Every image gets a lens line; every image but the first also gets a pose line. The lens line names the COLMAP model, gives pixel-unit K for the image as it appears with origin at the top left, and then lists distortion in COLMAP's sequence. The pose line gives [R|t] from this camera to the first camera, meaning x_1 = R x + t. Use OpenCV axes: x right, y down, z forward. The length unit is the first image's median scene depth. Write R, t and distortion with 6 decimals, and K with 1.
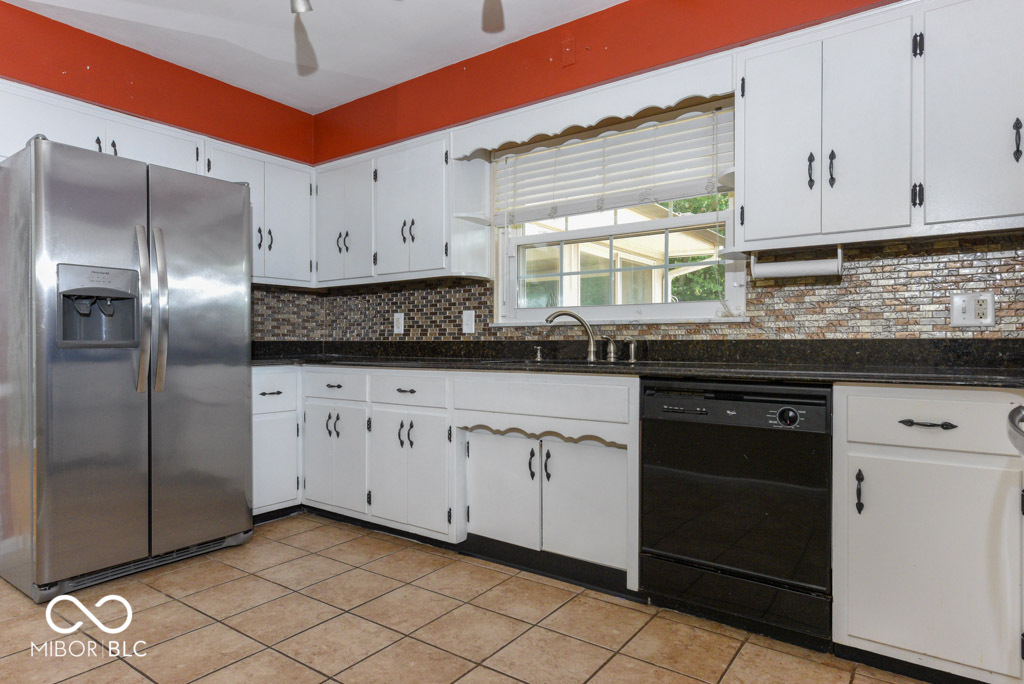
lens RADIAL K [[583.4, 0, 510.0], [0, 583.4, 343.1], [0, 0, 1]] dist [0.013232, 0.000166]
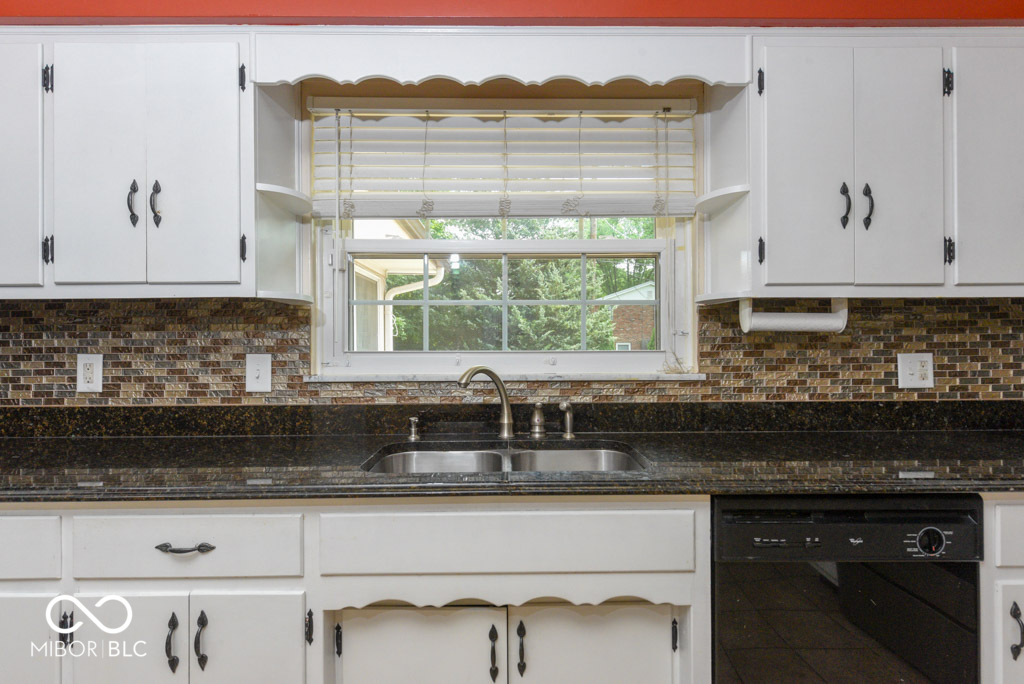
lens RADIAL K [[522.2, 0, 515.9], [0, 522.2, 347.3], [0, 0, 1]] dist [0.003551, -0.001965]
pose [[0.810151, -0.003901, 0.586209, -0.230344], [0.003790, 0.999992, 0.001417, -0.084226], [-0.586210, 0.001074, 0.810159, 0.567910]]
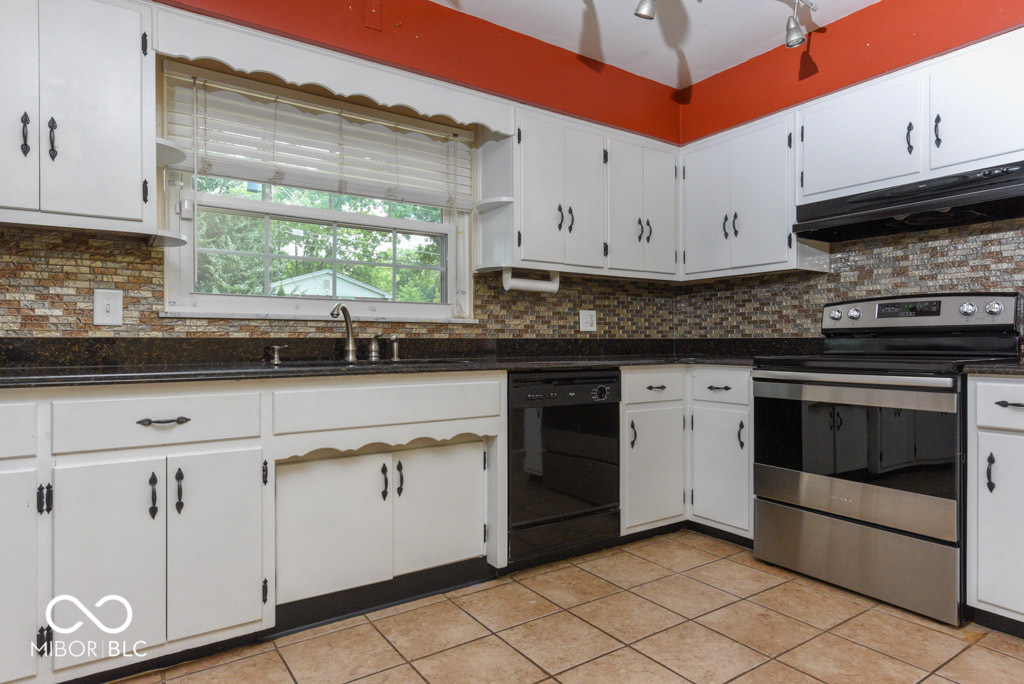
lens RADIAL K [[572.9, 0, 522.3], [0, 572.9, 343.4], [0, 0, 1]] dist [0.004679, -0.001777]
pose [[0.358230, -0.003281, 0.933628, -0.658750], [0.000373, 0.999994, 0.003371, 0.000392], [-0.933633, -0.000859, 0.358229, 0.495717]]
